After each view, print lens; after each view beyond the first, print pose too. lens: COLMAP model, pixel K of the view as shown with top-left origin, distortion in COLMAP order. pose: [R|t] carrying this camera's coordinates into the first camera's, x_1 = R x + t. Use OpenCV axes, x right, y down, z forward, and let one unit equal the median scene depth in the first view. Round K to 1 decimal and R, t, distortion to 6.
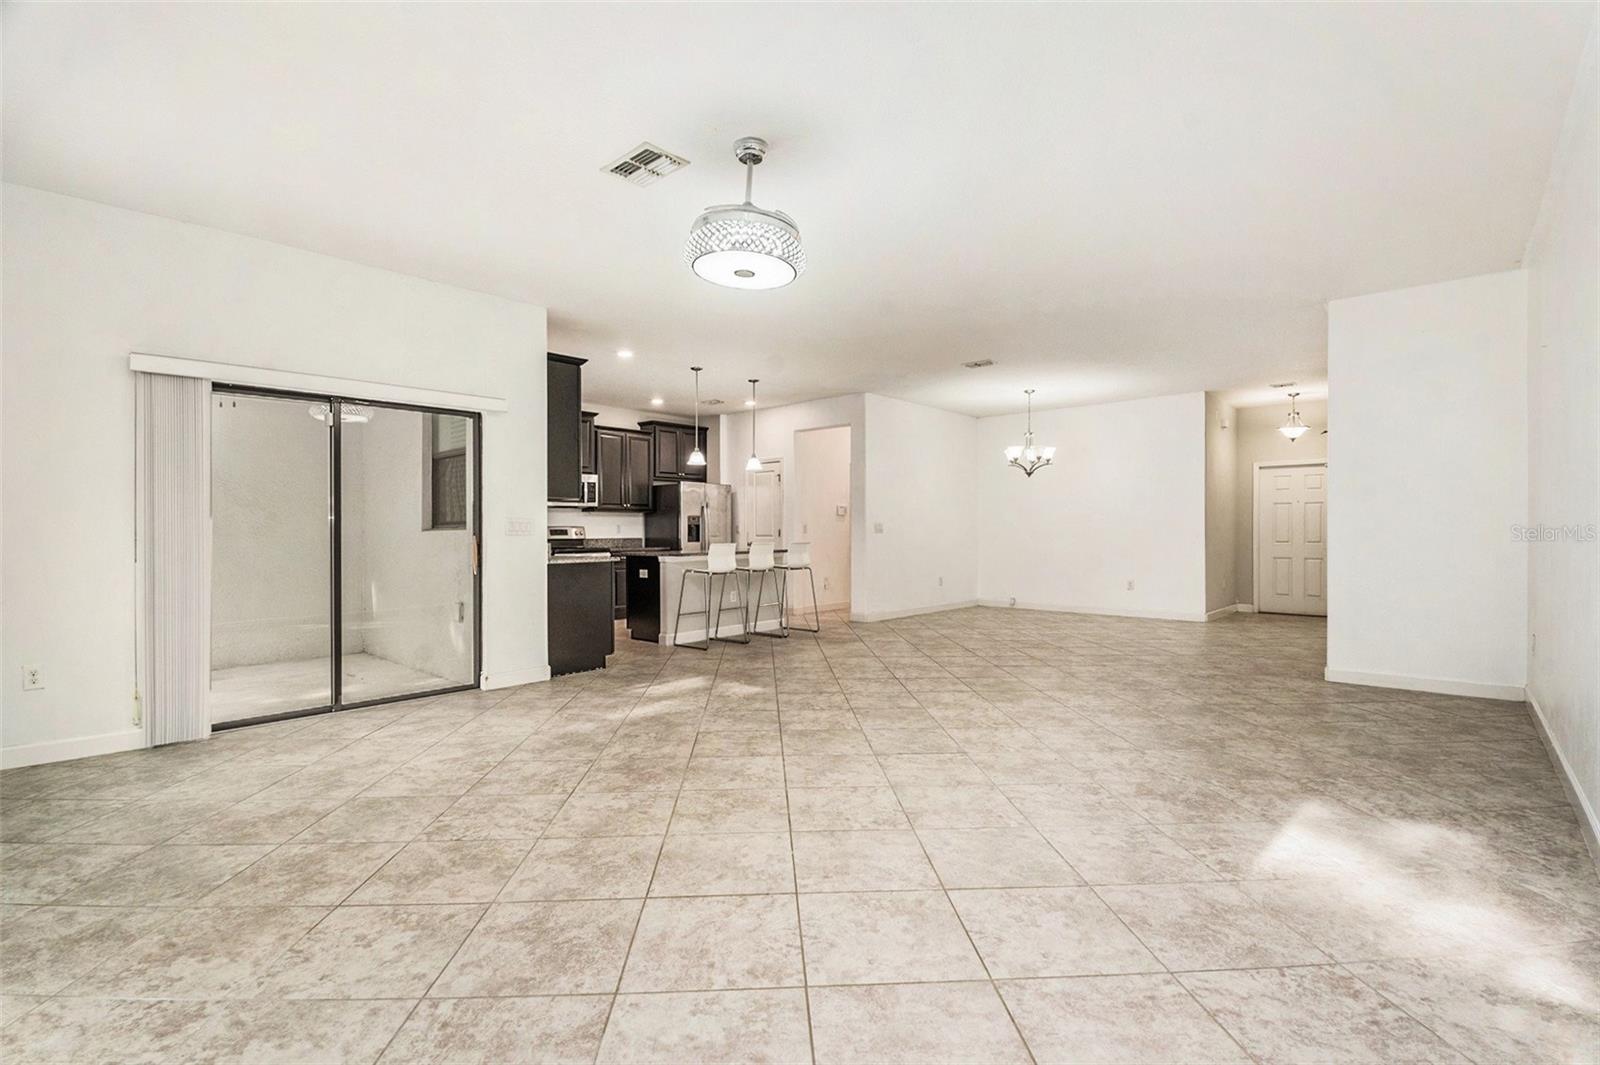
lens RADIAL K [[735.6, 0, 798.9], [0, 735.6, 518.4], [0, 0, 1]] dist [-0.002984, -0.005801]
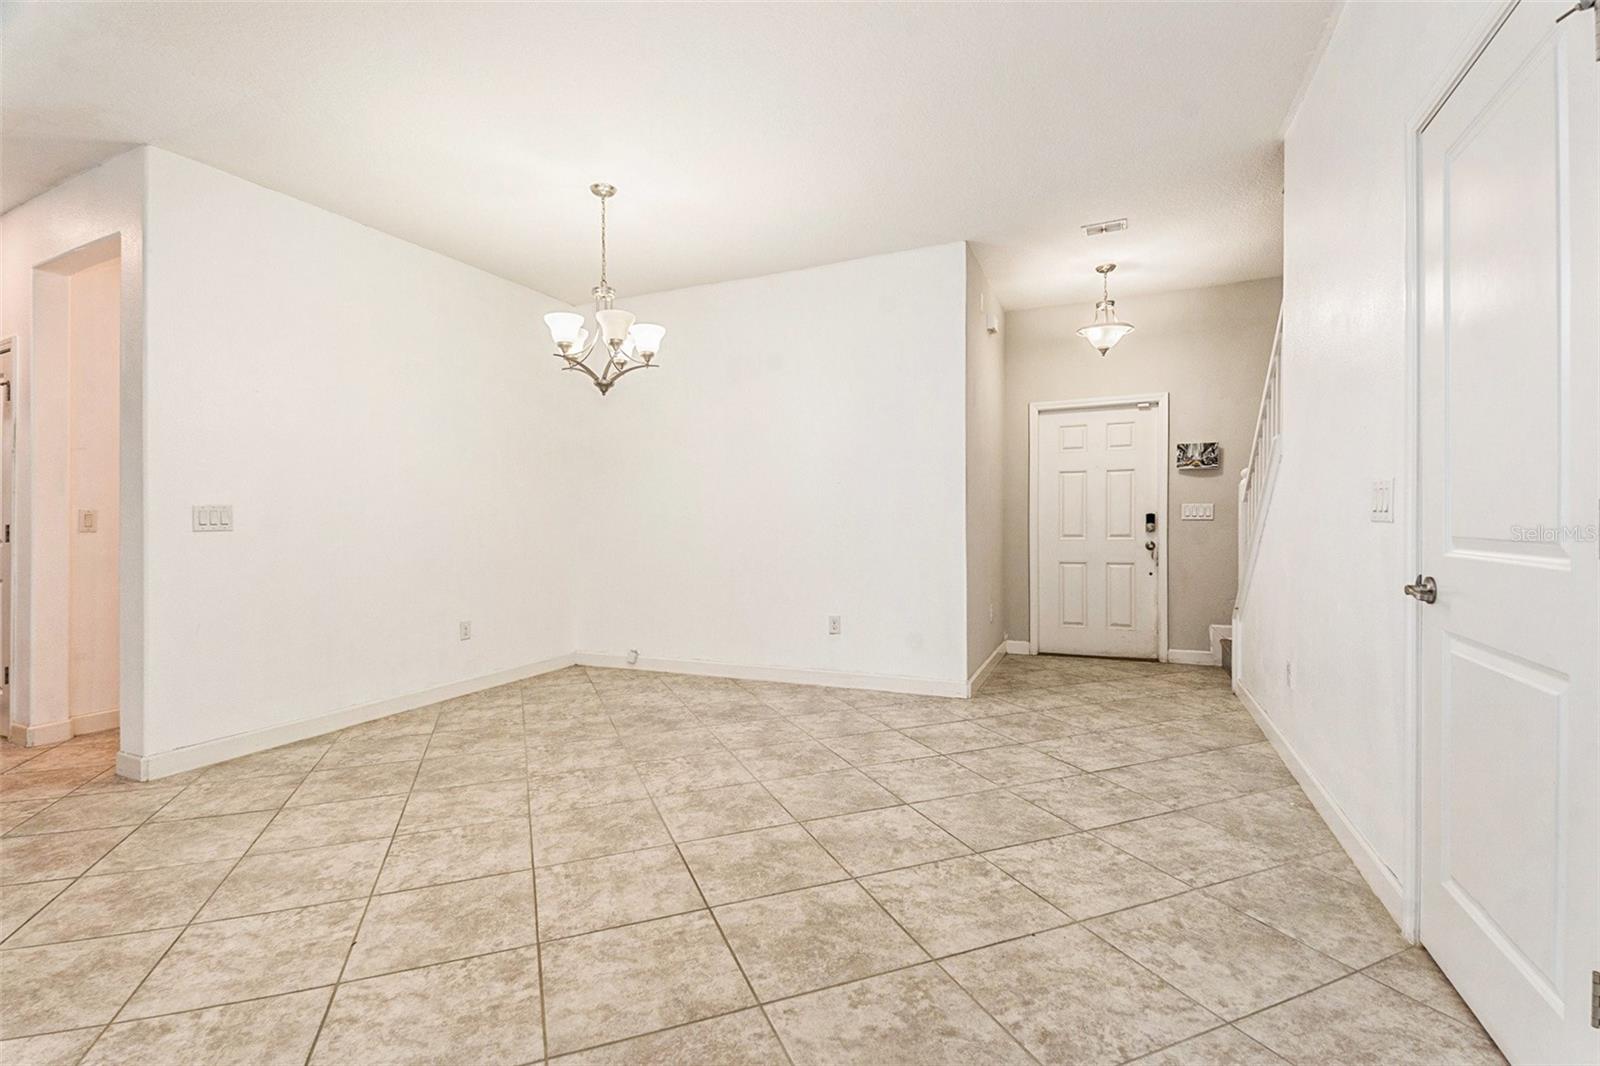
lens RADIAL K [[735.6, 0, 821.7], [0, 735.6, 514.9], [0, 0, 1]] dist [-0.002984, -0.005801]
pose [[0.933926, -0.008743, 0.357360, 0.247452], [0.007349, 0.999959, 0.005259, 0.010282], [-0.357391, -0.002285, 0.933952, 0.500992]]
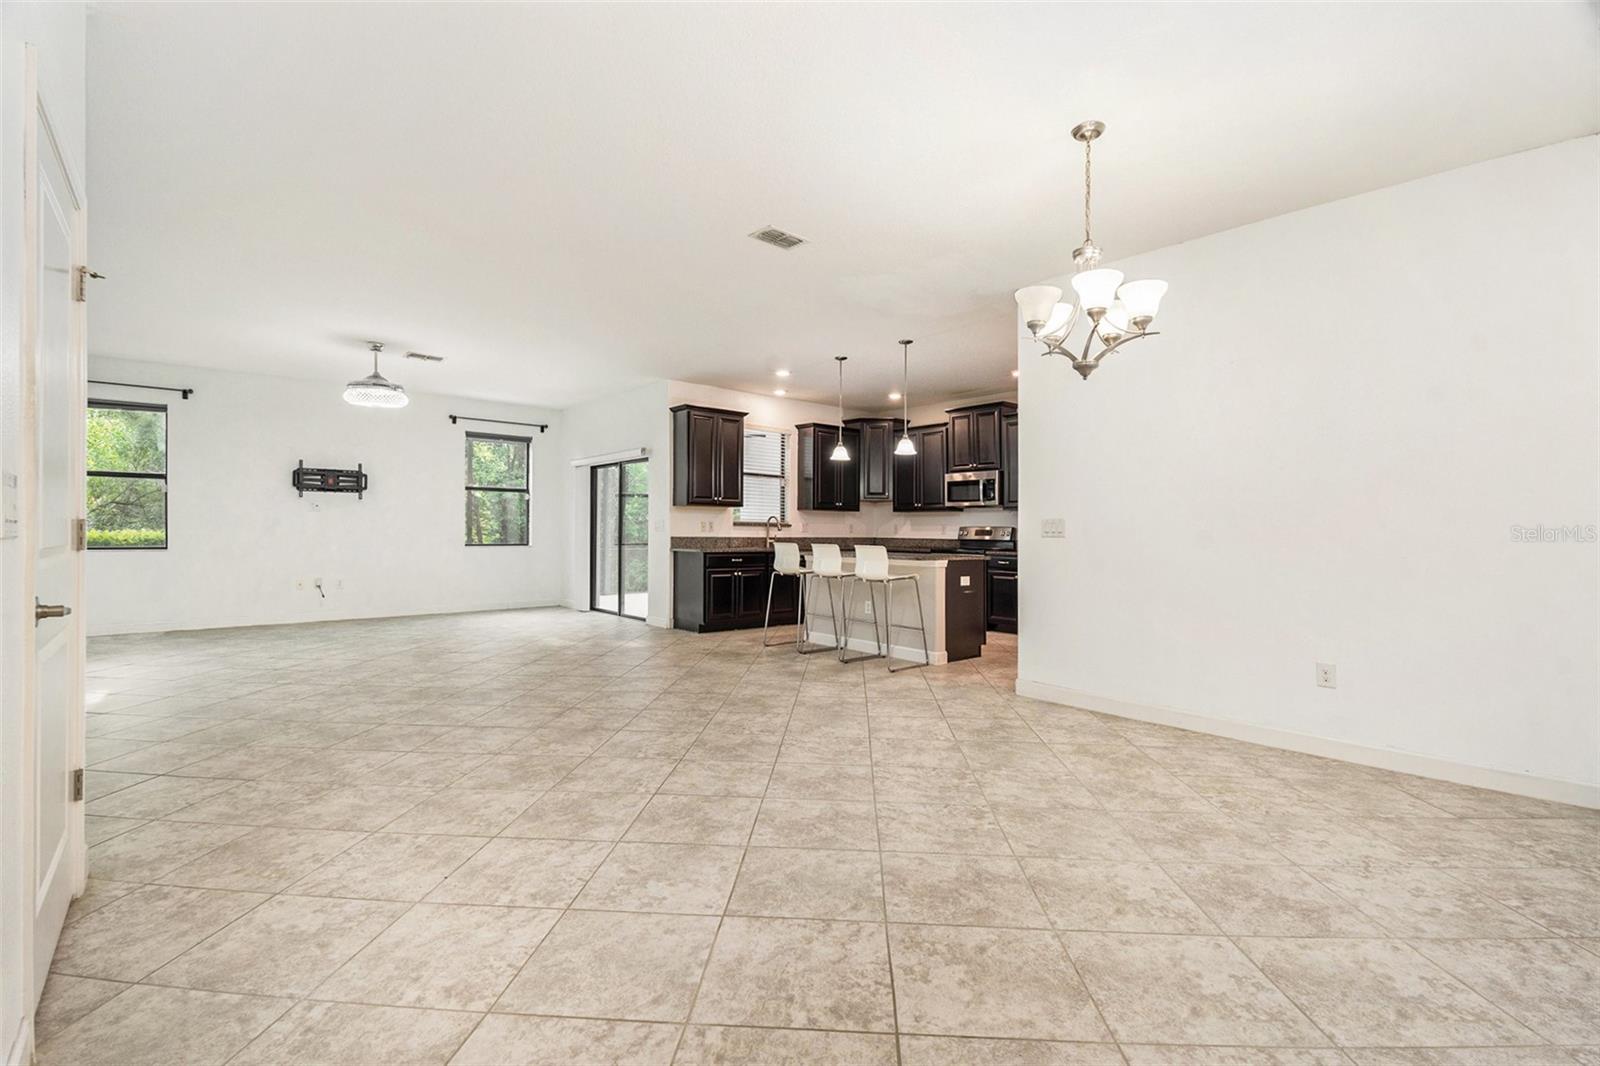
lens RADIAL K [[735.6, 0, 801.4], [0, 735.6, 522.5], [0, 0, 1]] dist [-0.002984, -0.005801]
pose [[-0.114971, -0.010862, -0.993309, 0.639764], [0.007797, 0.999900, -0.011837, 0.014021], [0.993338, -0.009106, -0.114875, 0.848176]]
